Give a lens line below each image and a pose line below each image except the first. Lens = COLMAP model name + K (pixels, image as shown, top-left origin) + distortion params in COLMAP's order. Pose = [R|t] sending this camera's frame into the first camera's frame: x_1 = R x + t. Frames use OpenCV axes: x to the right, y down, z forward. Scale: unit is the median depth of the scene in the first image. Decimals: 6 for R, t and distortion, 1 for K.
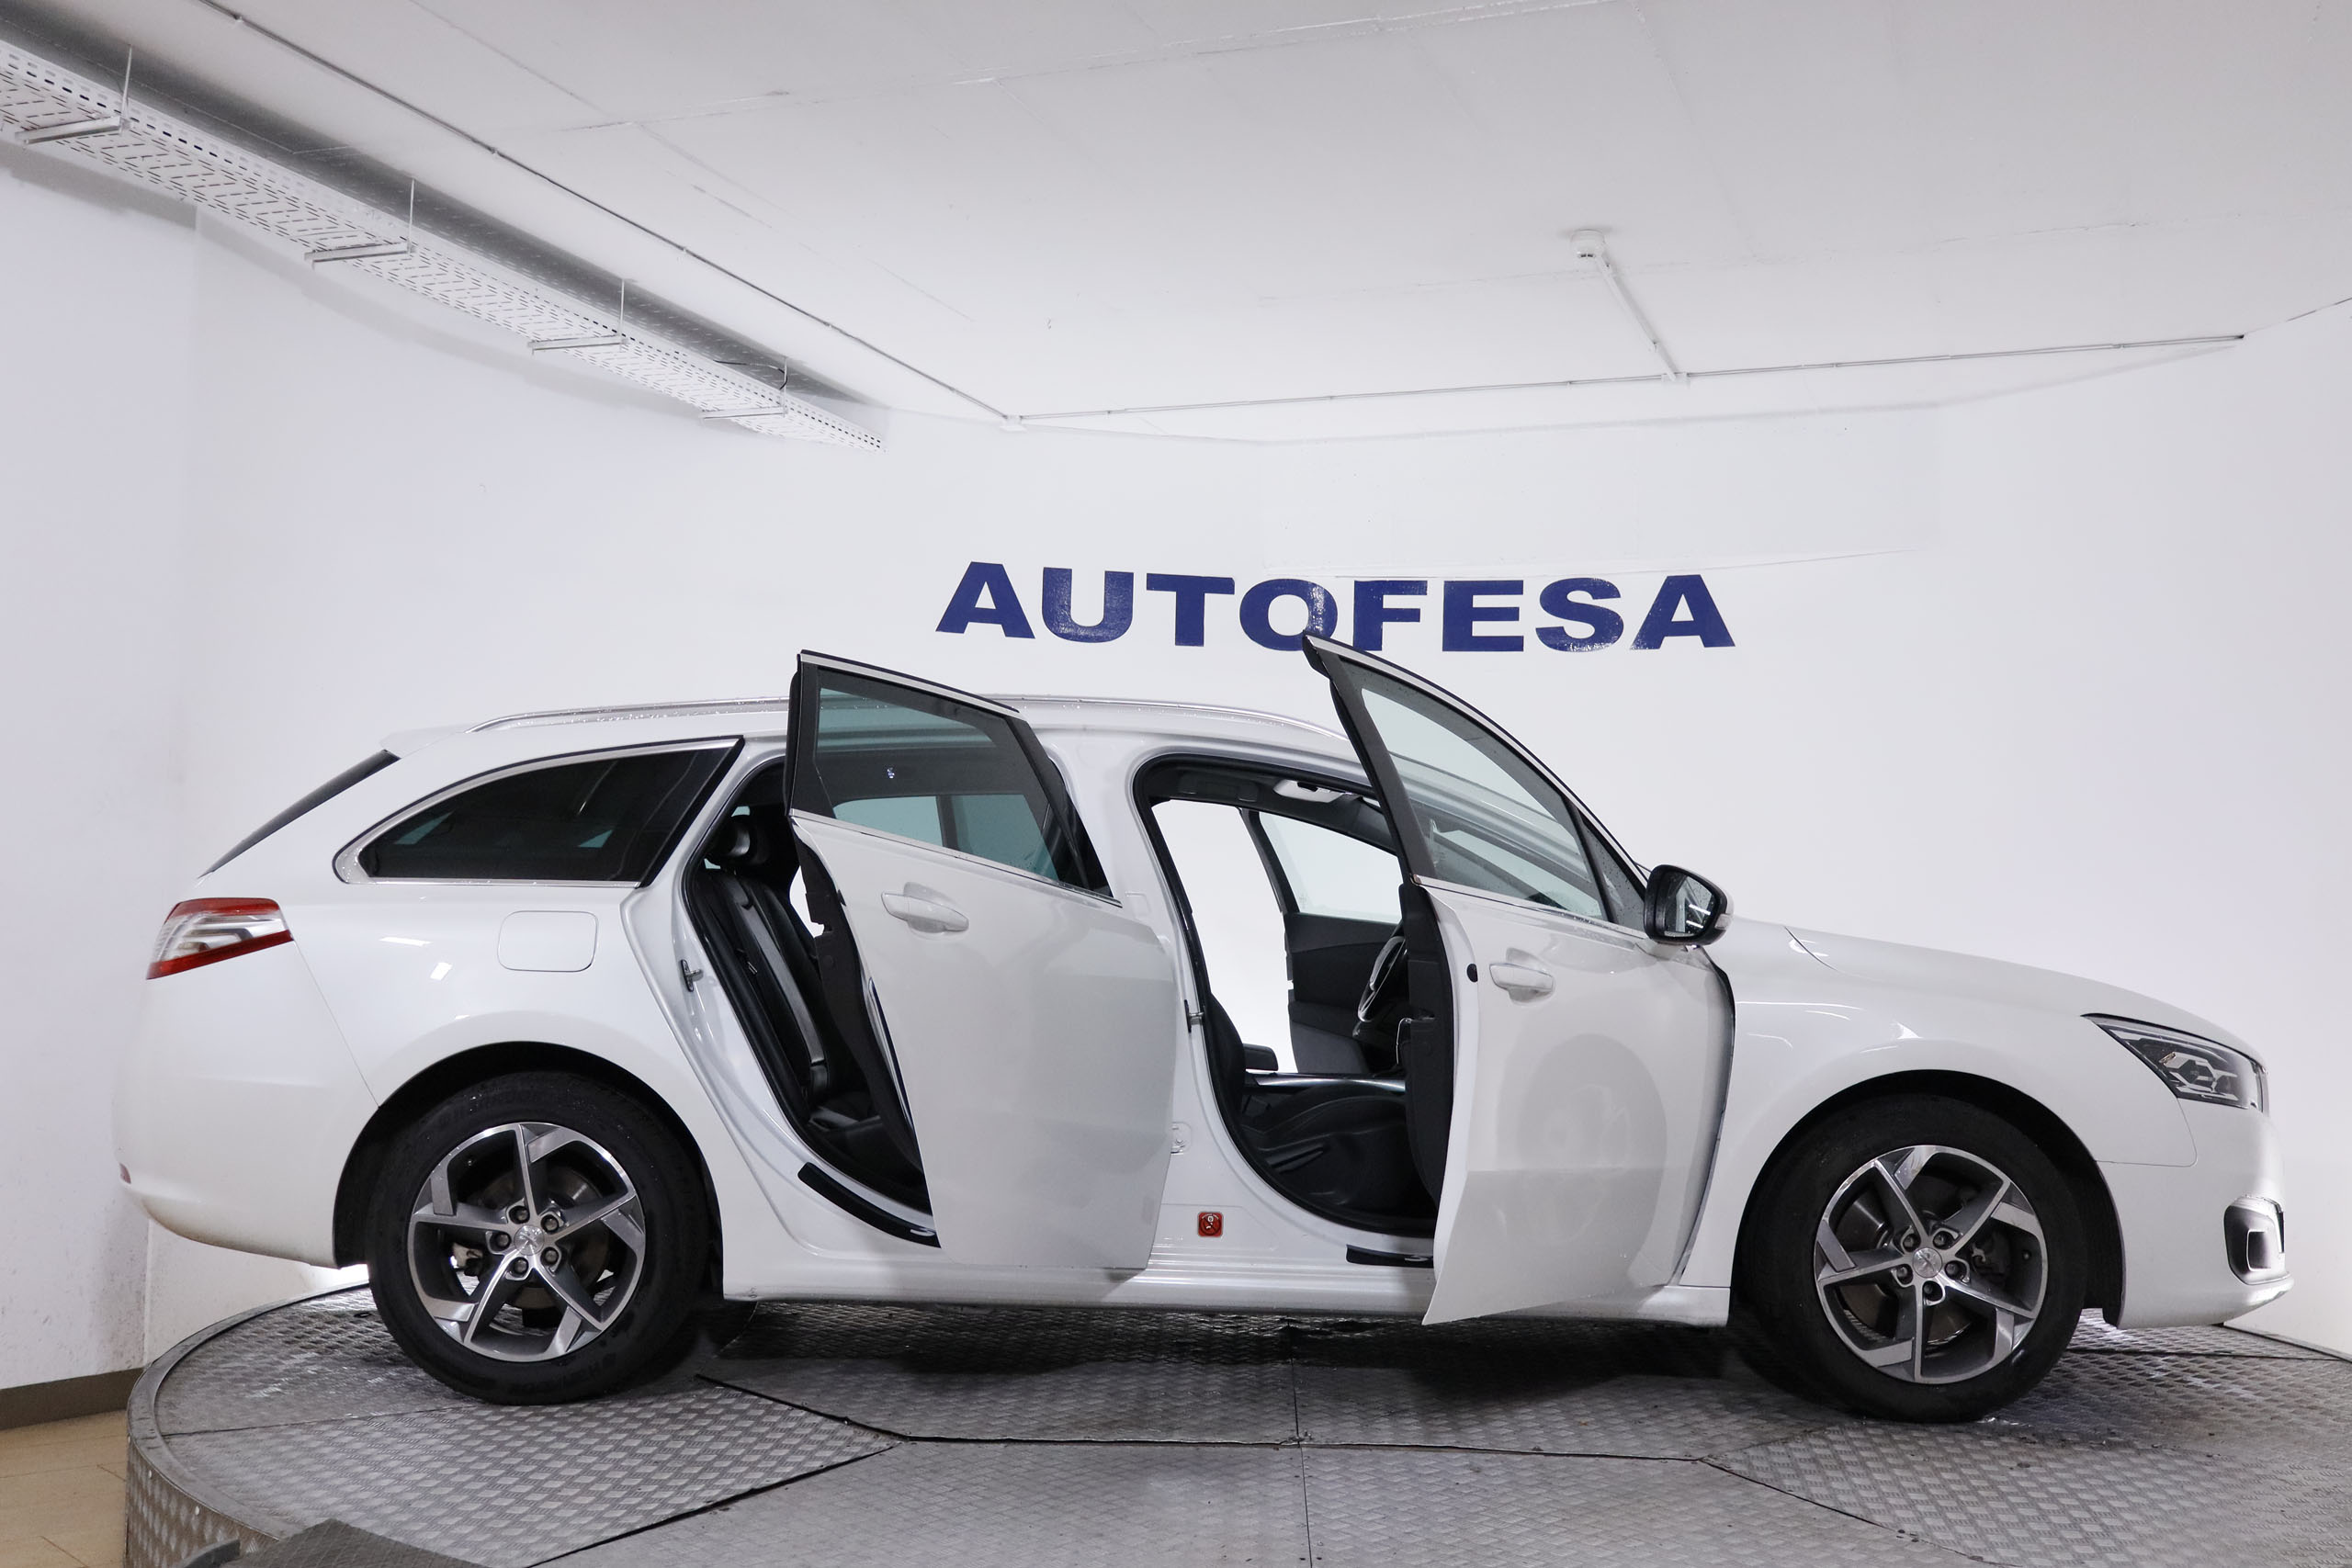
lens RADIAL K [[2735.8, 0, 1172.1], [0, 2735.8, 784.7], [0, 0, 1]] dist [0.146537, 0.000000]
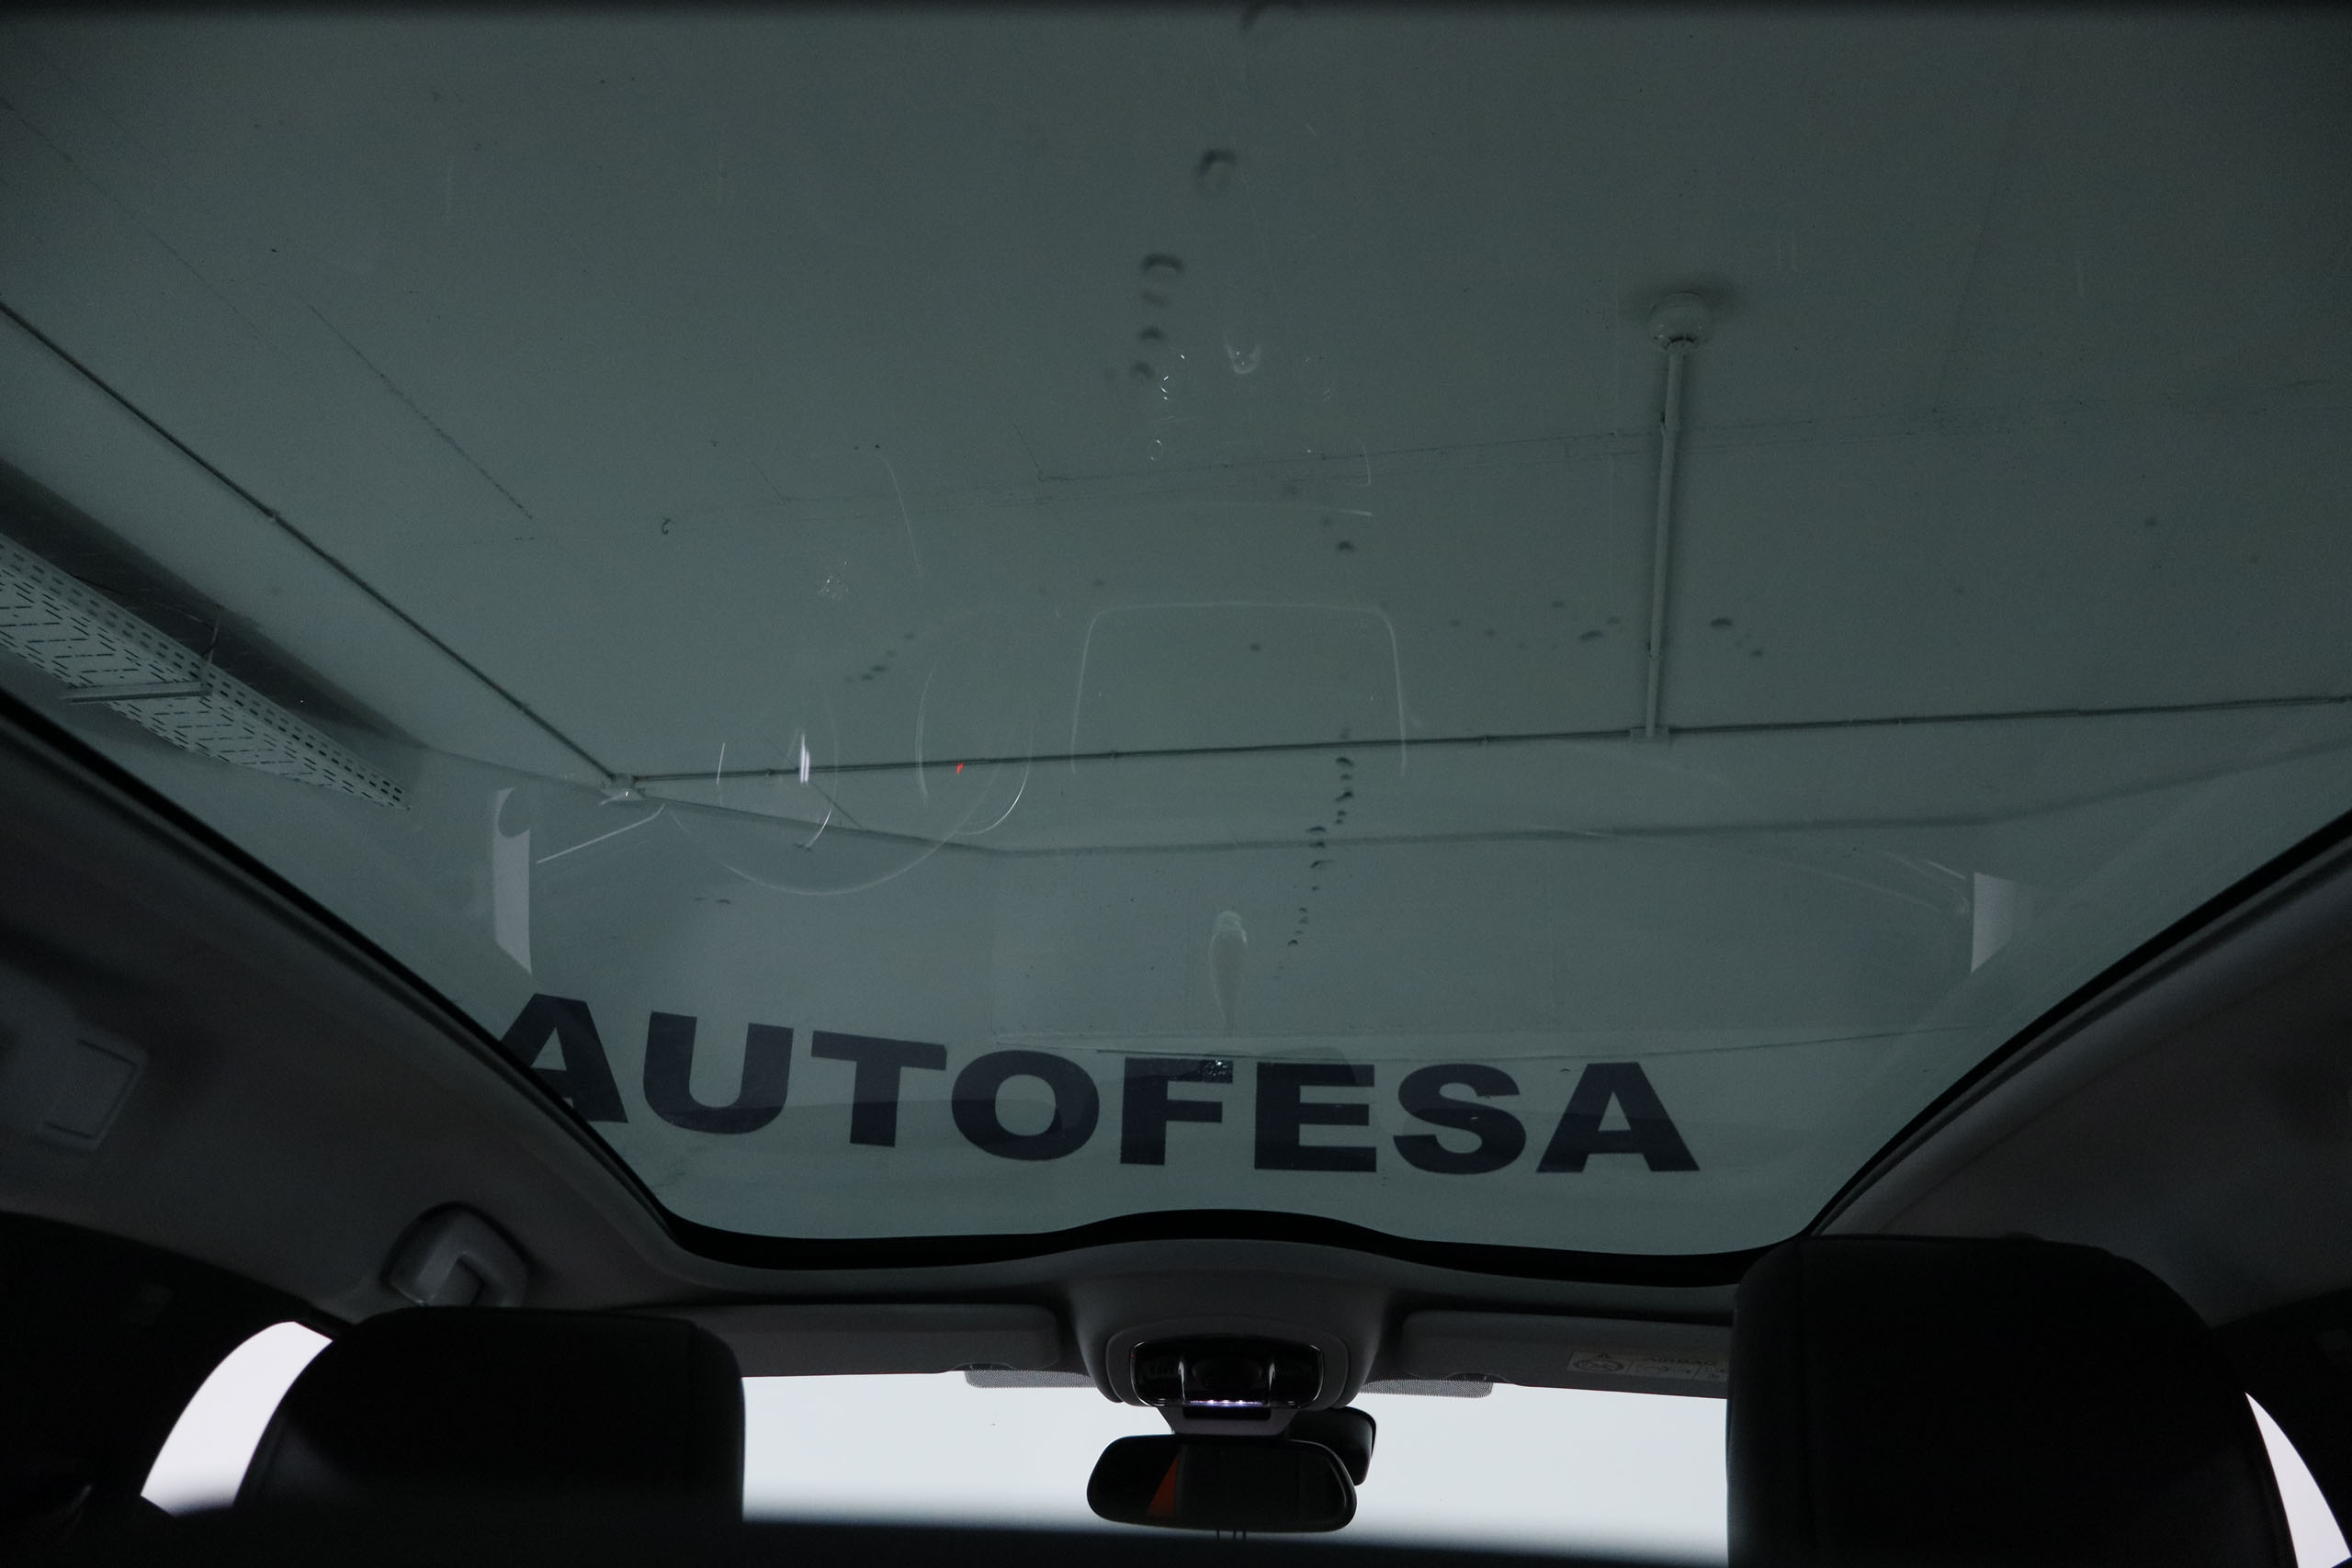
lens RADIAL K [[1992.2, 0, 1152.7], [0, 1992.2, 768.7], [0, 0, 1]] dist [-0.007302, 0.017620]
pose [[0.987916, 0.063562, 0.141359, -0.000460], [-0.019891, 0.956493, -0.291075, -0.000223], [-0.153710, 0.284746, 0.946199, 0.568029]]
